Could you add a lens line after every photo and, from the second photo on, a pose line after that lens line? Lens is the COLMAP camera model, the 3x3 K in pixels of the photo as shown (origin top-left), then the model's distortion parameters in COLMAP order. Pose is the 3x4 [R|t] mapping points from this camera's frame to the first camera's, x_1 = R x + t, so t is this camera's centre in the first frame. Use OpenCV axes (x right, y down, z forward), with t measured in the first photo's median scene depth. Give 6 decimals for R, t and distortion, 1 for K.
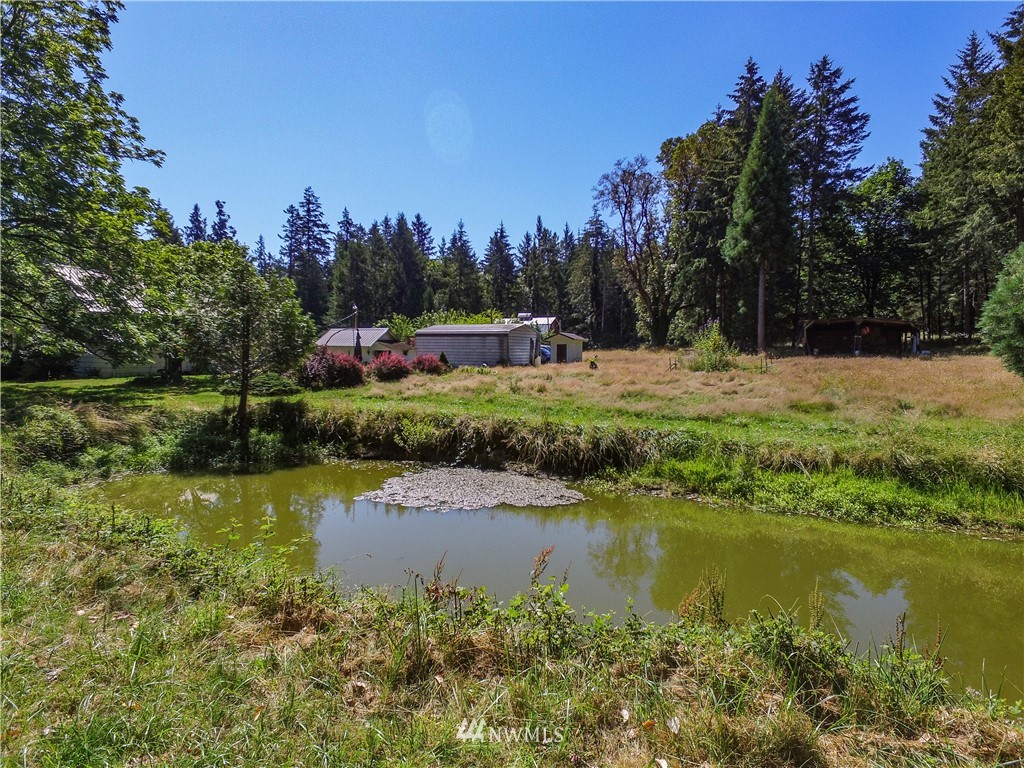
lens RADIAL K [[593.7, 0, 512.4], [0, 593.7, 379.4], [0, 0, 1]] dist [-0.012187, 0.014758]
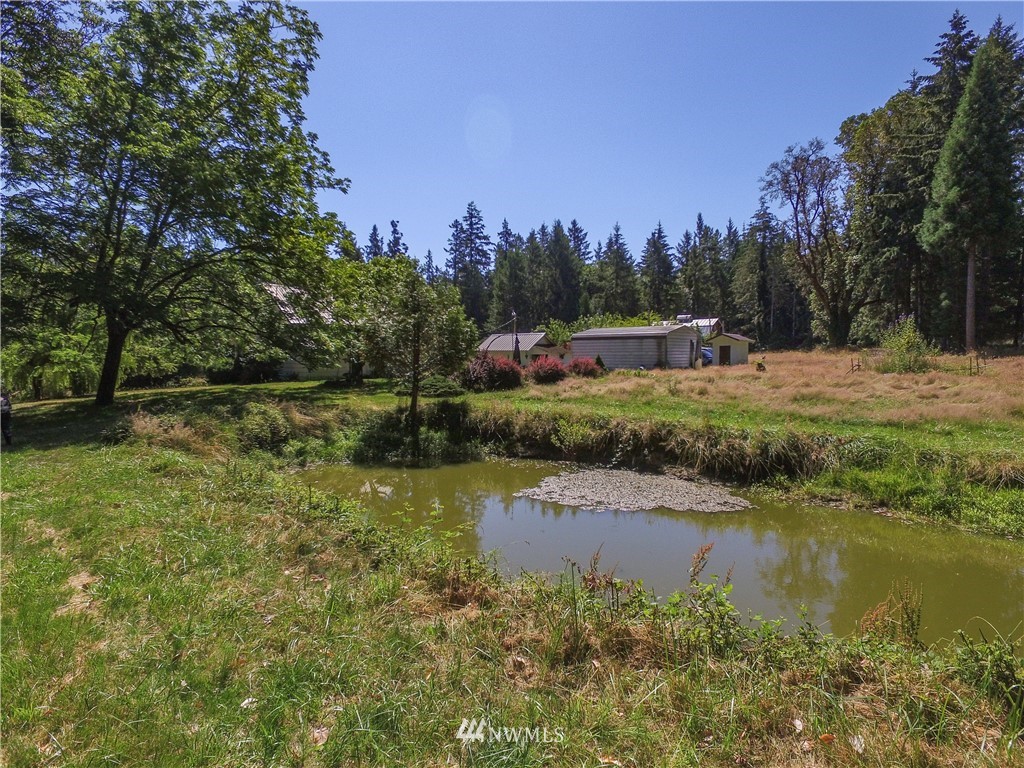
lens RADIAL K [[593.7, 0, 512.4], [0, 593.7, 379.4], [0, 0, 1]] dist [-0.012187, 0.014758]
pose [[0.966042, -0.001136, -0.258381, -0.000055], [-0.001018, 0.999966, -0.008203, 0.001840], [0.258382, 0.008187, 0.966008, -0.000781]]
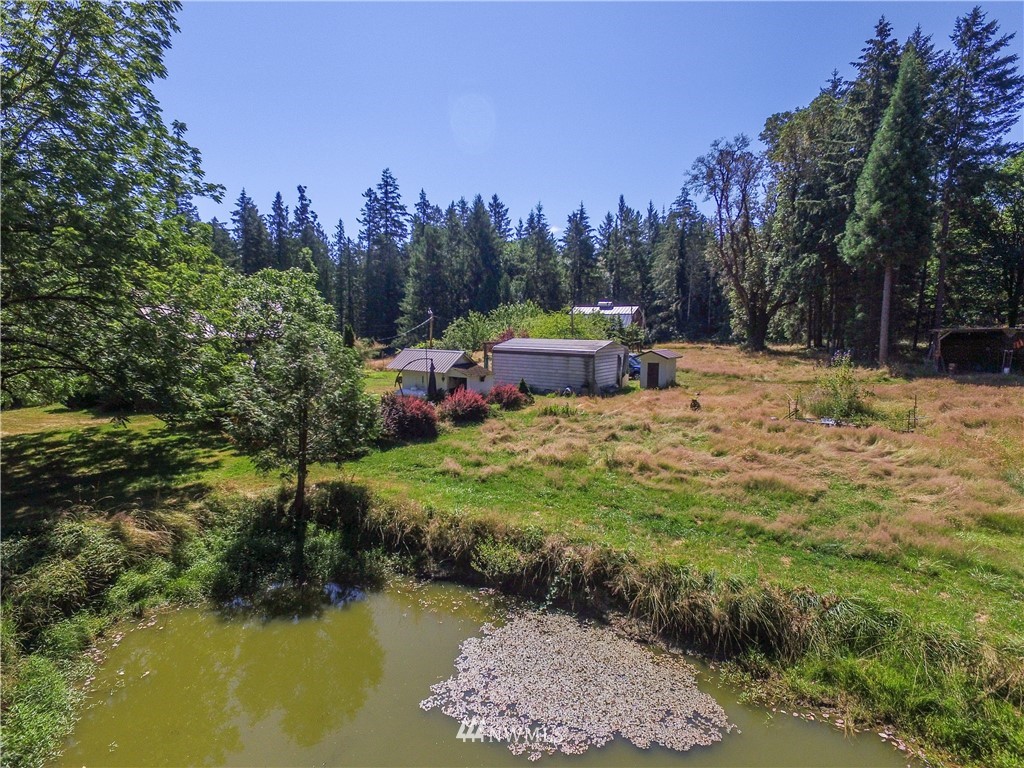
lens RADIAL K [[593.7, 0, 512.4], [0, 593.7, 379.4], [0, 0, 1]] dist [-0.012187, 0.014758]
pose [[0.992197, 0.016805, -0.123539, -0.013196], [-0.010845, 0.998752, 0.048757, -0.057068], [0.124204, -0.047037, 0.991141, 0.060471]]
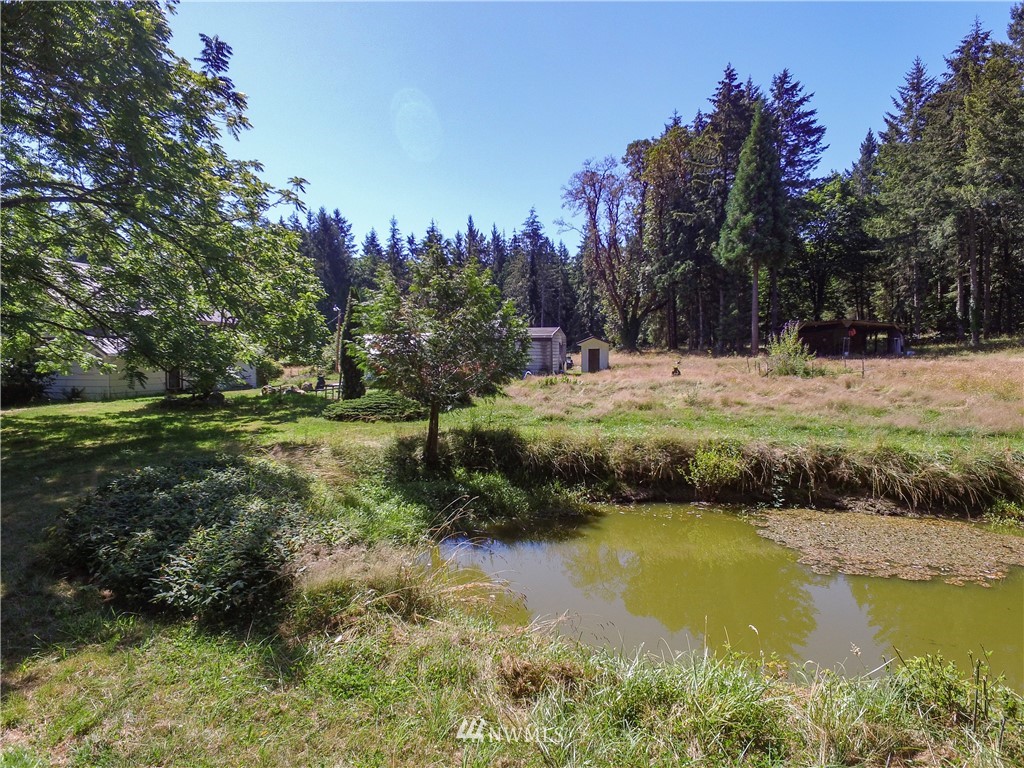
lens RADIAL K [[593.7, 0, 512.4], [0, 593.7, 379.4], [0, 0, 1]] dist [-0.012187, 0.014758]
pose [[0.981358, -0.020084, 0.191138, -0.168077], [0.020868, 0.999780, -0.002089, -0.008920], [-0.191054, 0.006039, 0.981561, 0.079637]]
